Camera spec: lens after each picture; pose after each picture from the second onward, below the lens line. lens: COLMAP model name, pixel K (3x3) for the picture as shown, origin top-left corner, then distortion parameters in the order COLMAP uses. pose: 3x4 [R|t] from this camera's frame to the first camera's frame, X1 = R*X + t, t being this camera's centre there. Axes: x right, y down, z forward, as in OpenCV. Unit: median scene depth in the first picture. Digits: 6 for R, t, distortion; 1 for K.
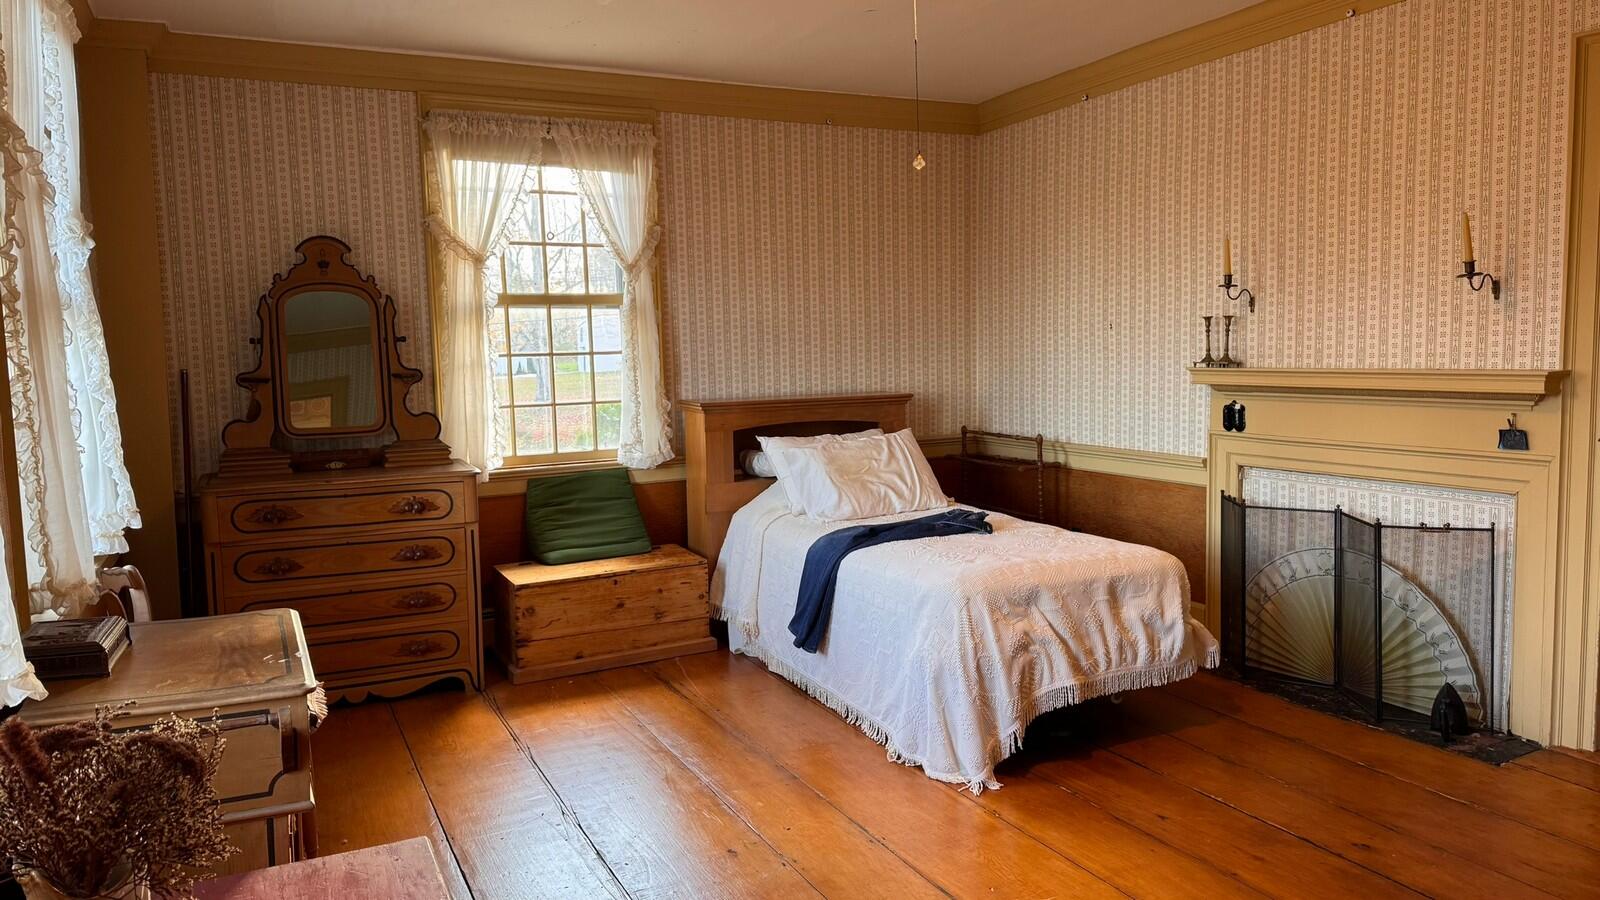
lens RADIAL K [[1125.3, 0, 798.5], [0, 1125.3, 443.2], [0, 0, 1]] dist [0.176759, -0.325276]
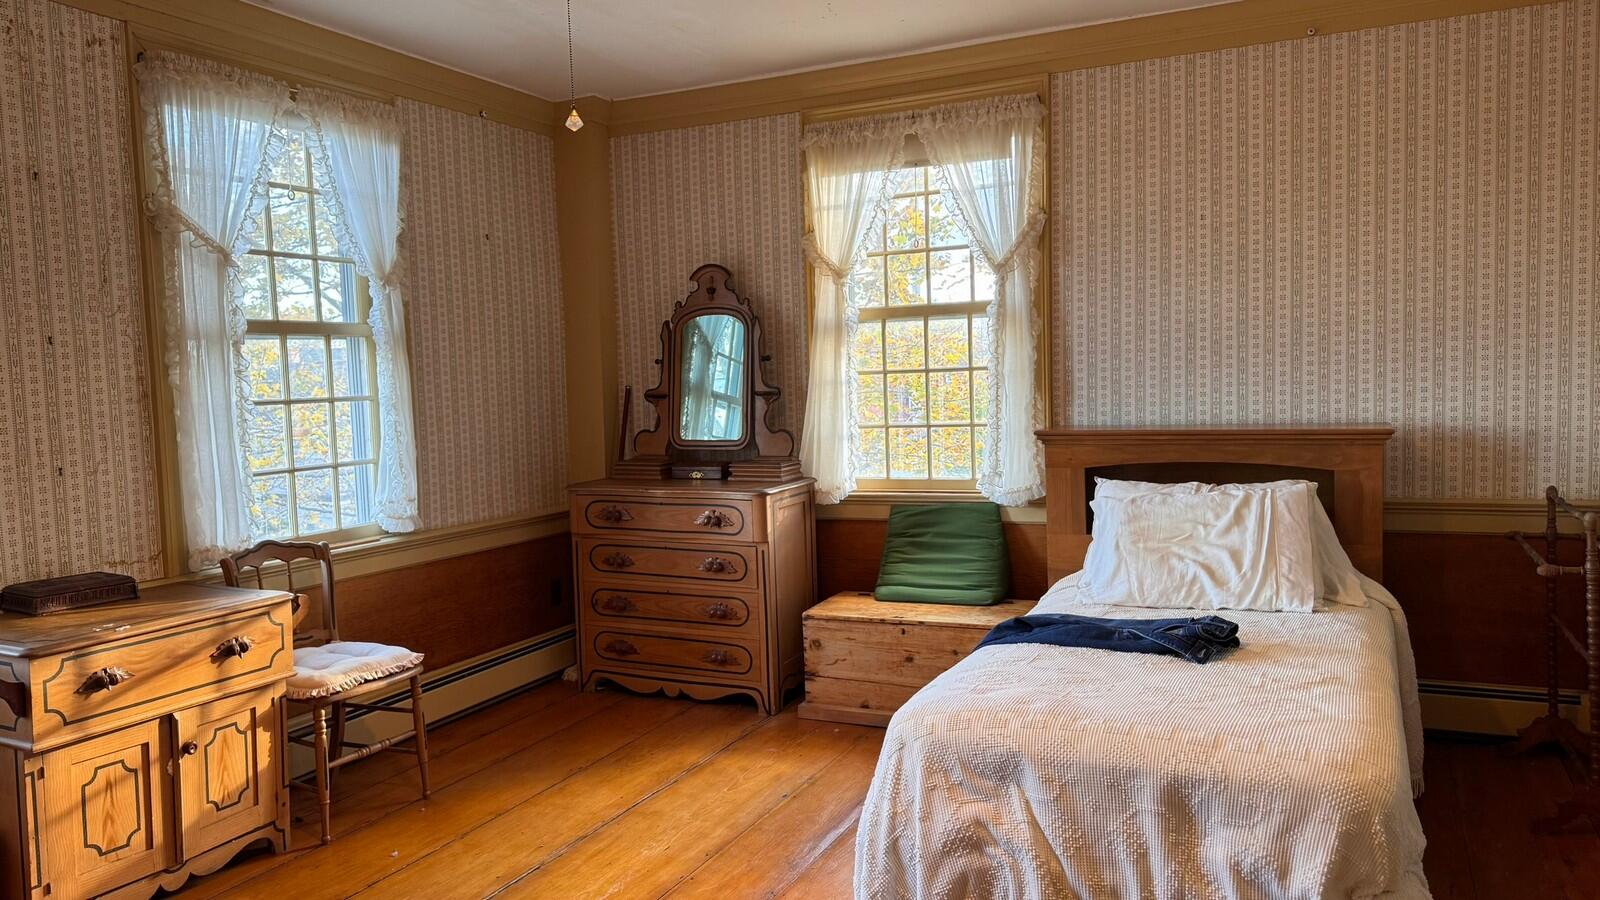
lens RADIAL K [[1125.3, 0, 798.5], [0, 1125.3, 443.2], [0, 0, 1]] dist [0.176759, -0.325276]
pose [[0.615212, 0.051517, -0.786677, 0.455560], [-0.051455, 0.998359, 0.025140, -0.039424], [0.786681, 0.025013, 0.616853, 0.379162]]
